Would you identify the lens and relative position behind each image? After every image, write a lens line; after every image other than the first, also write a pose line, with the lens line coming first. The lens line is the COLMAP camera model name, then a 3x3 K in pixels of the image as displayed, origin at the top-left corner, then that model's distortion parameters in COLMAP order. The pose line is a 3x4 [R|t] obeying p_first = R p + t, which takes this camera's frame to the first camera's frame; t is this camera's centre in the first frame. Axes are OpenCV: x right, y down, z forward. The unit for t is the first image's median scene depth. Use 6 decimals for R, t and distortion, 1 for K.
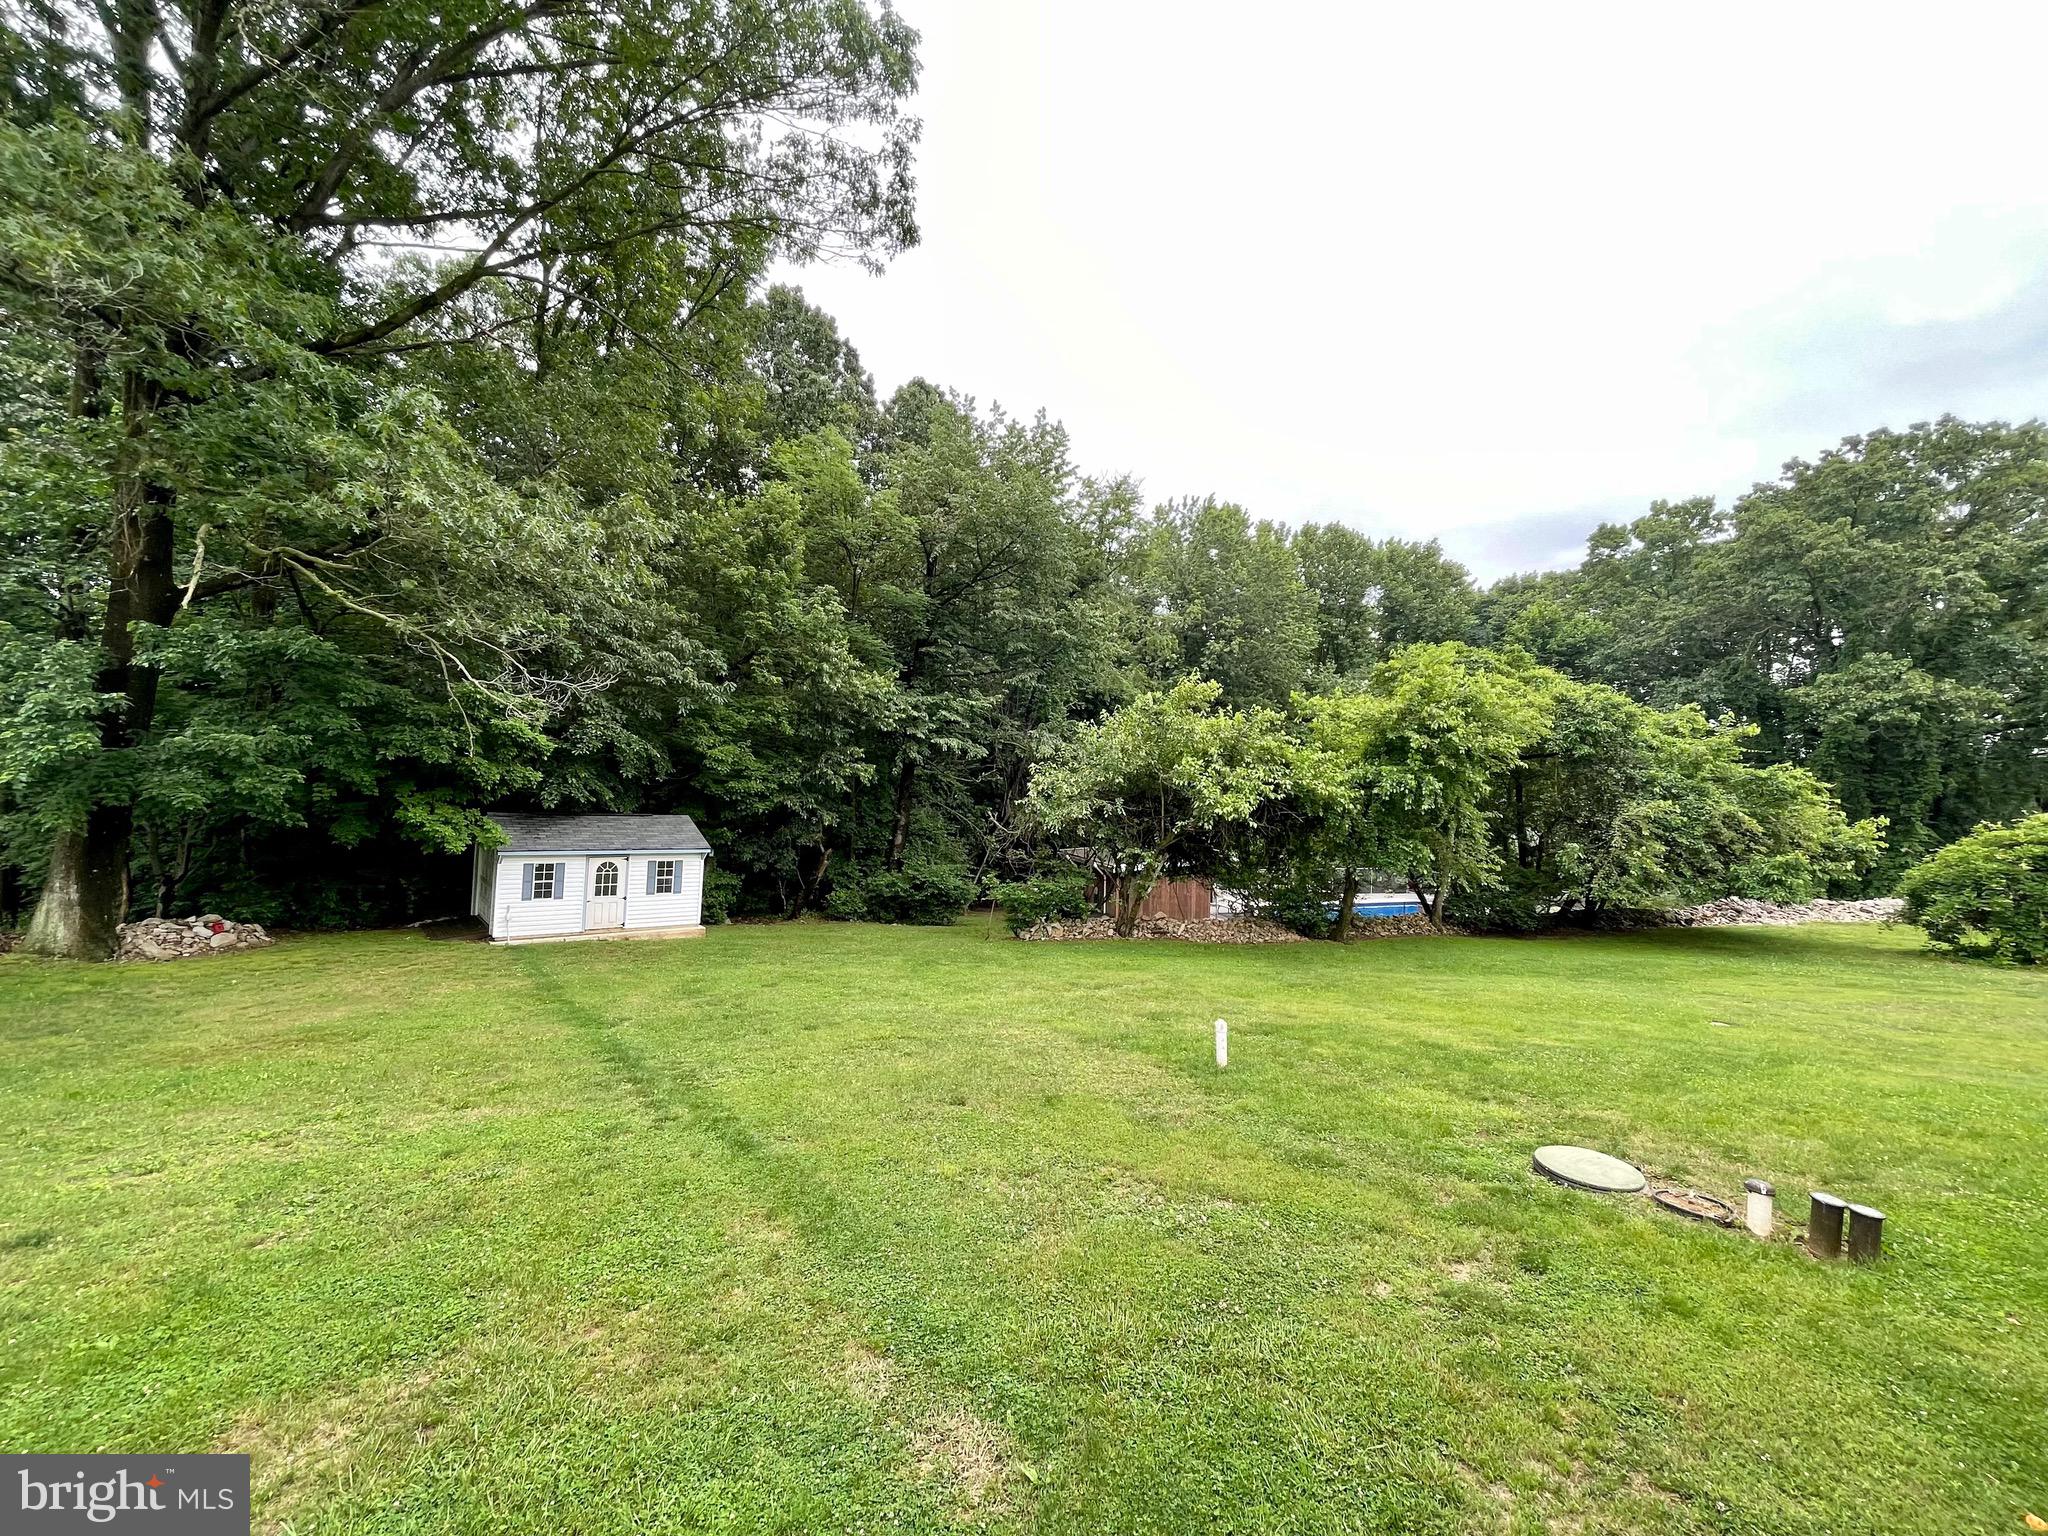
lens RADIAL K [[827.4, 0, 1015.7], [0, 827.4, 766.6], [0, 0, 1]] dist [0.001203, -0.001308]
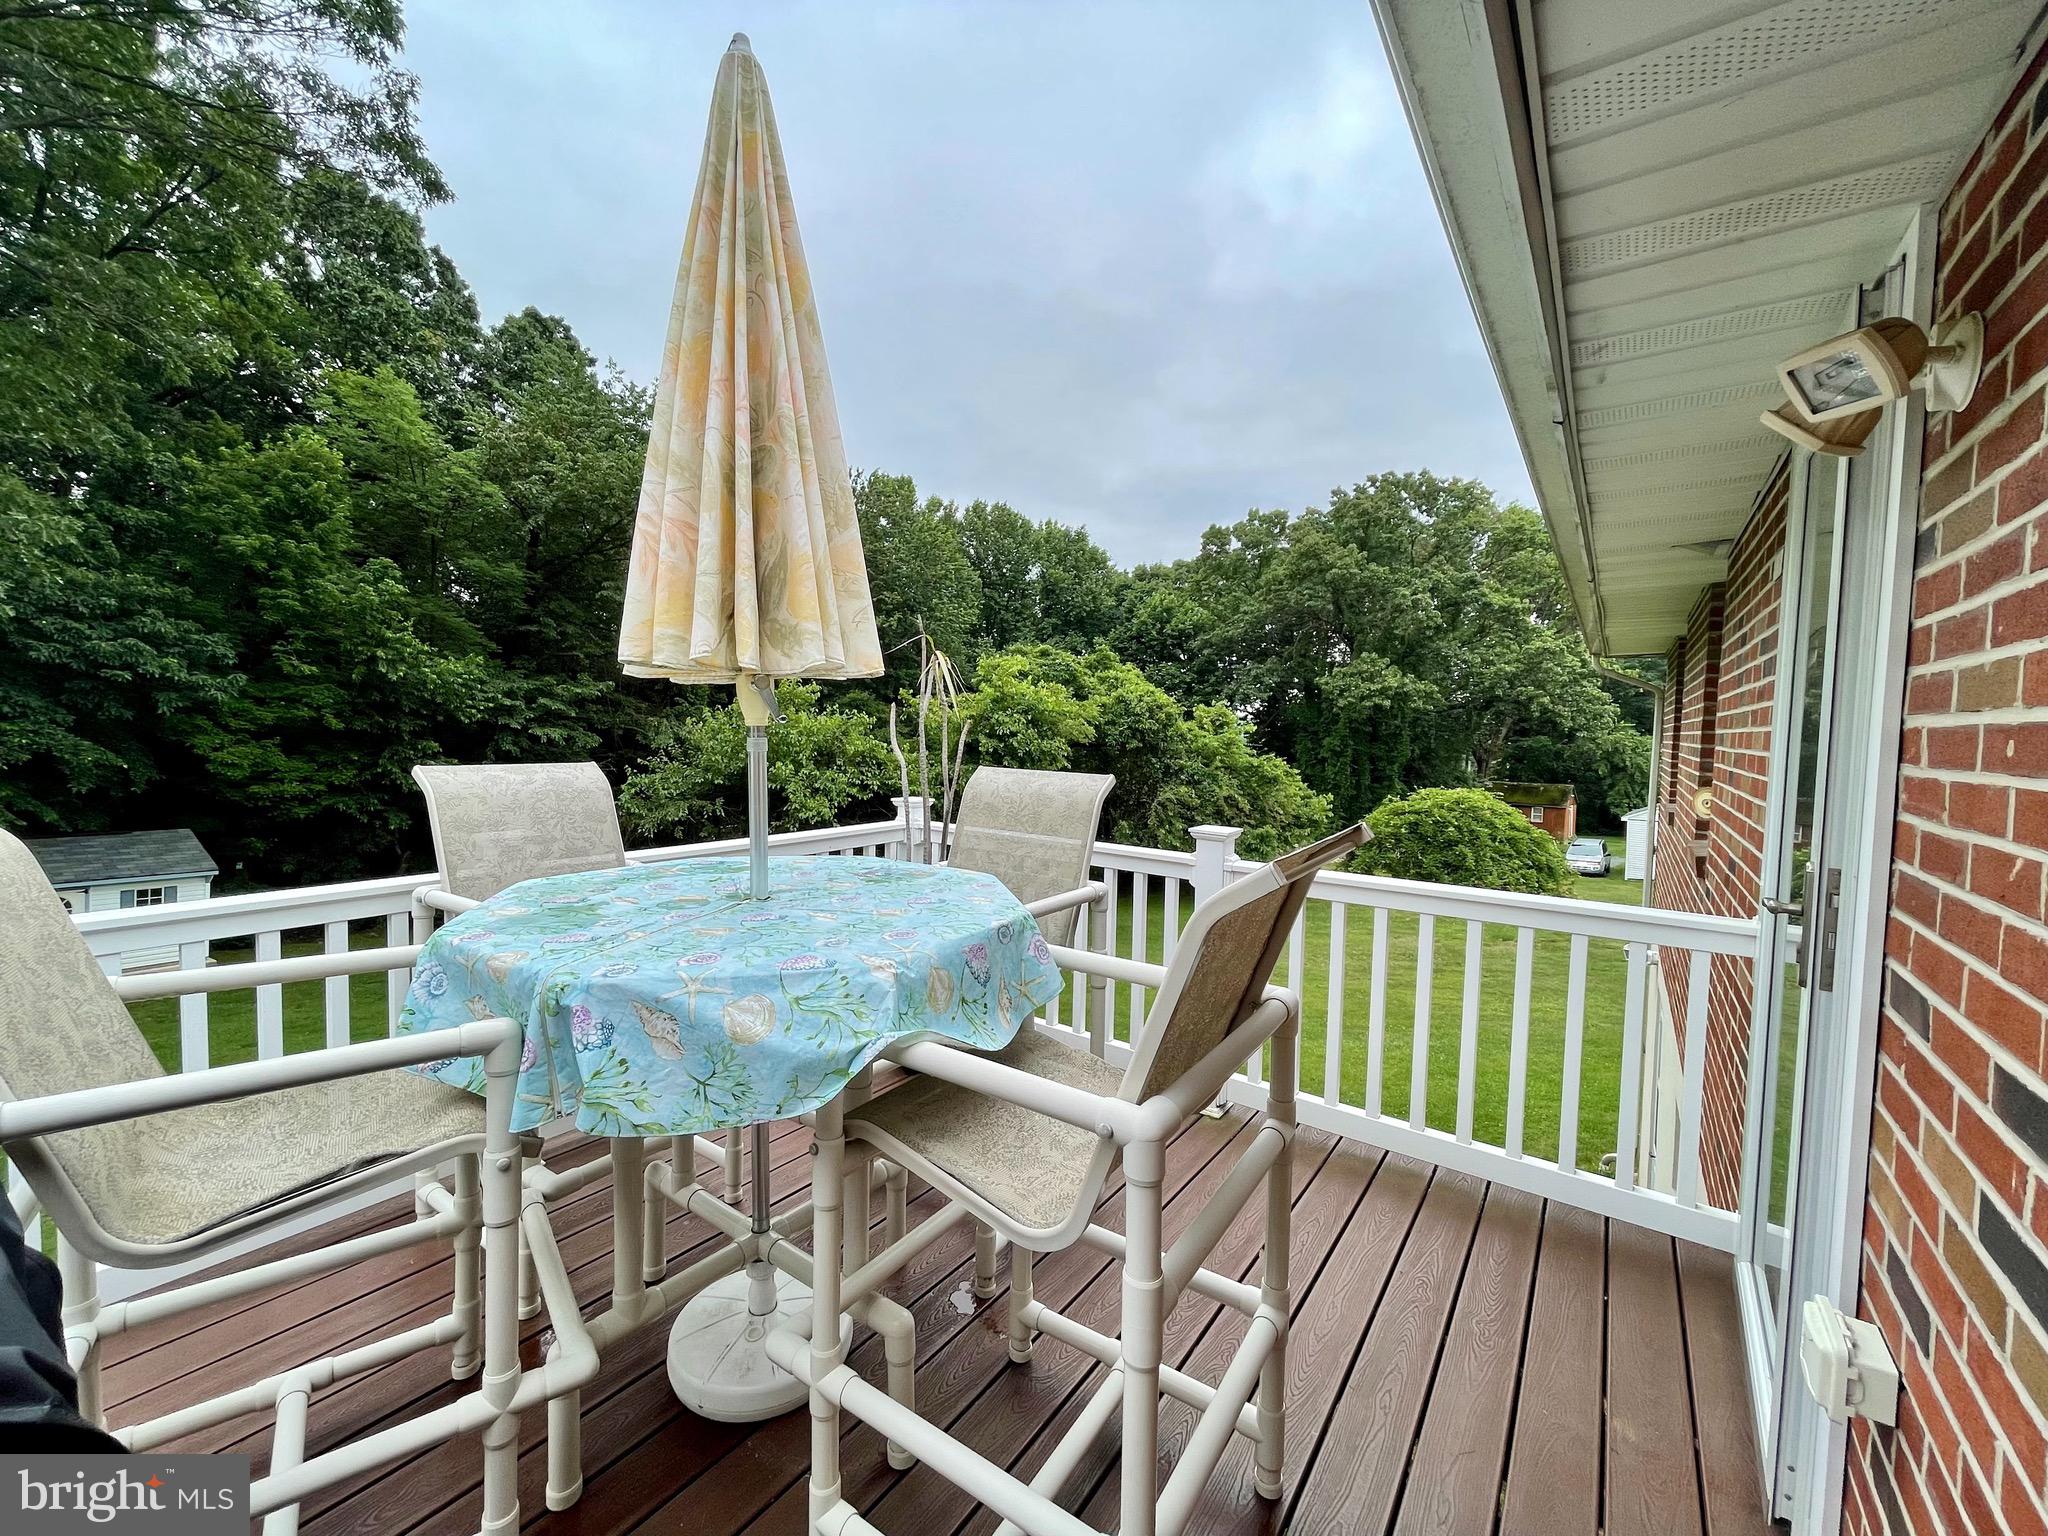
lens RADIAL K [[827.4, 0, 1020.7], [0, 827.4, 758.1], [0, 0, 1]] dist [0.001203, -0.001308]
pose [[0.941447, -0.016855, 0.336740, 0.109001], [-0.002127, 0.998433, 0.055921, -0.057039], [-0.337155, -0.053363, 0.939936, -0.064604]]
